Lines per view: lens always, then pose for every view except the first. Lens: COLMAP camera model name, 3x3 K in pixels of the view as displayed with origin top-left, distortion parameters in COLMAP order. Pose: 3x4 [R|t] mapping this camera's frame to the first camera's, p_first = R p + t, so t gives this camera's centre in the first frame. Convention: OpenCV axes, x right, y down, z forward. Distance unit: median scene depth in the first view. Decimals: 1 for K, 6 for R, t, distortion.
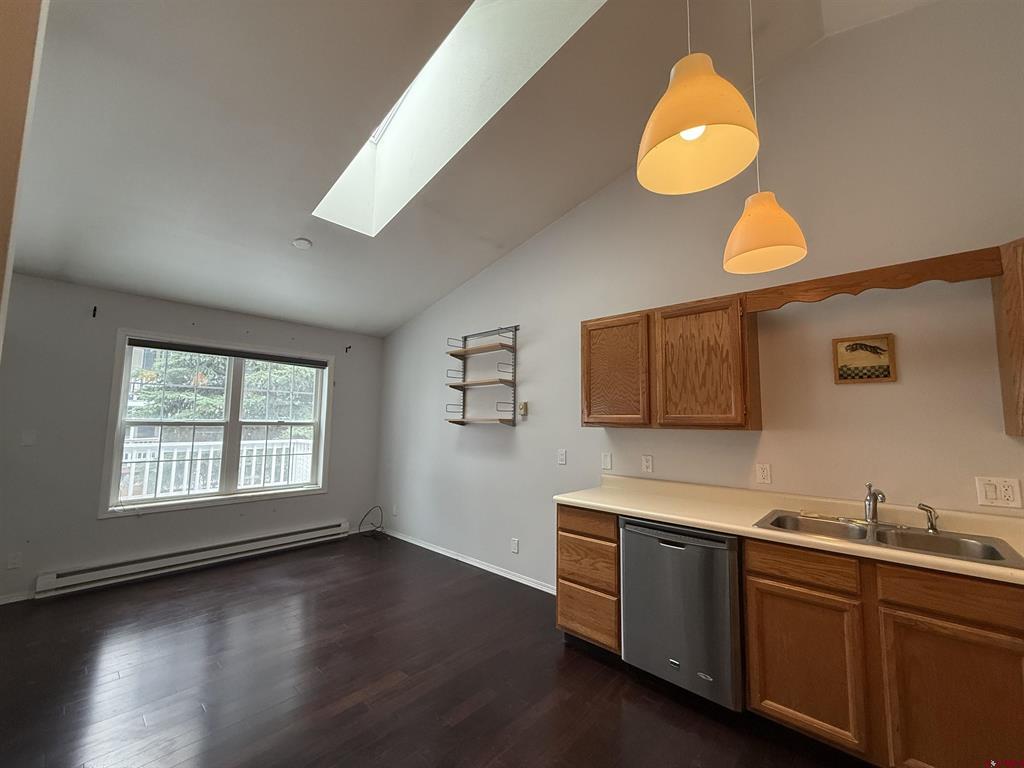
lens RADIAL K [[407.9, 0, 508.5], [0, 407.9, 384.7], [0, 0, 1]] dist [0.000795, 0.000347]
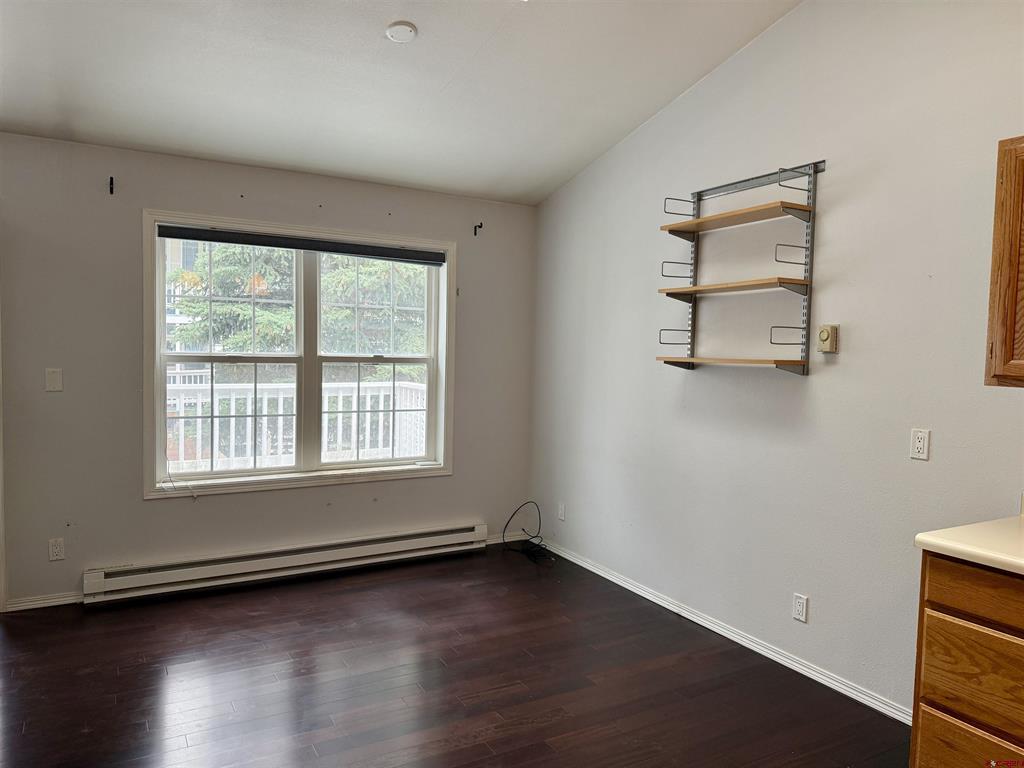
lens RADIAL K [[720.1, 0, 512.0], [0, 720.1, 384.0], [0, 0, 1]] dist [0.107593, -0.145553]
pose [[0.951078, 0.022091, -0.308160, -0.045804], [0.020868, 0.990569, 0.135416, -0.012068], [0.308245, -0.135222, 0.941648, 0.058245]]
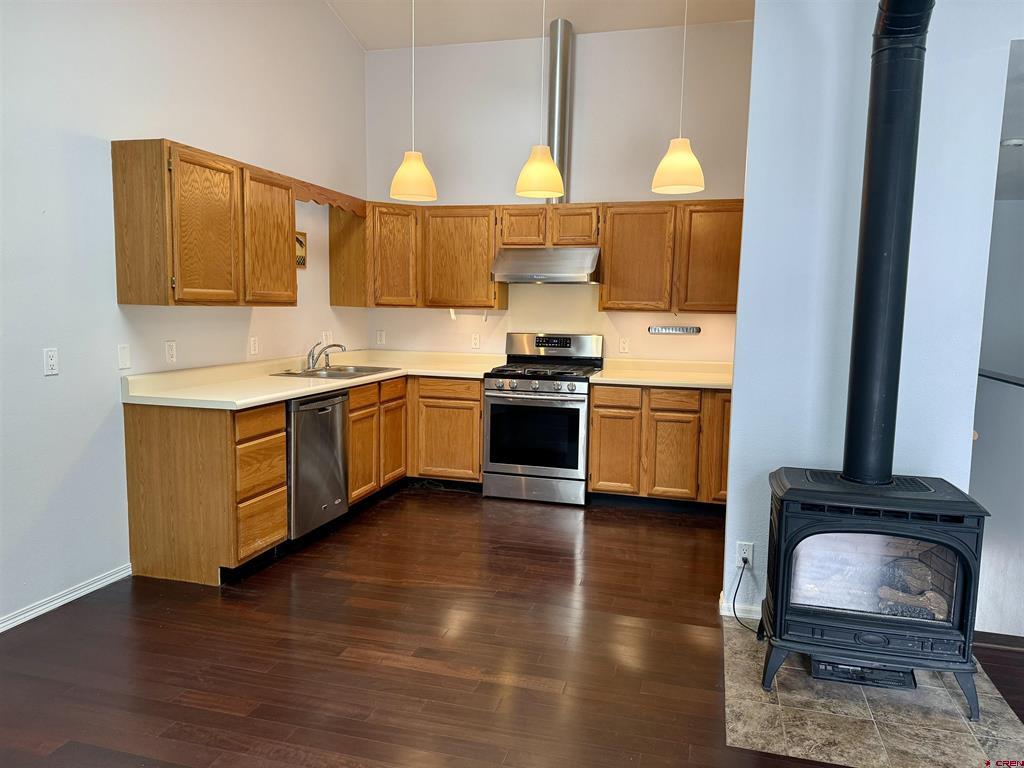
lens RADIAL K [[720.1, 0, 512.0], [0, 720.1, 384.0], [0, 0, 1]] dist [0.107593, -0.145553]
pose [[-0.447895, -0.119525, 0.886061, -0.776140], [-0.107236, 0.991052, 0.079480, 0.051542], [-0.887632, -0.059419, -0.456704, 0.709226]]
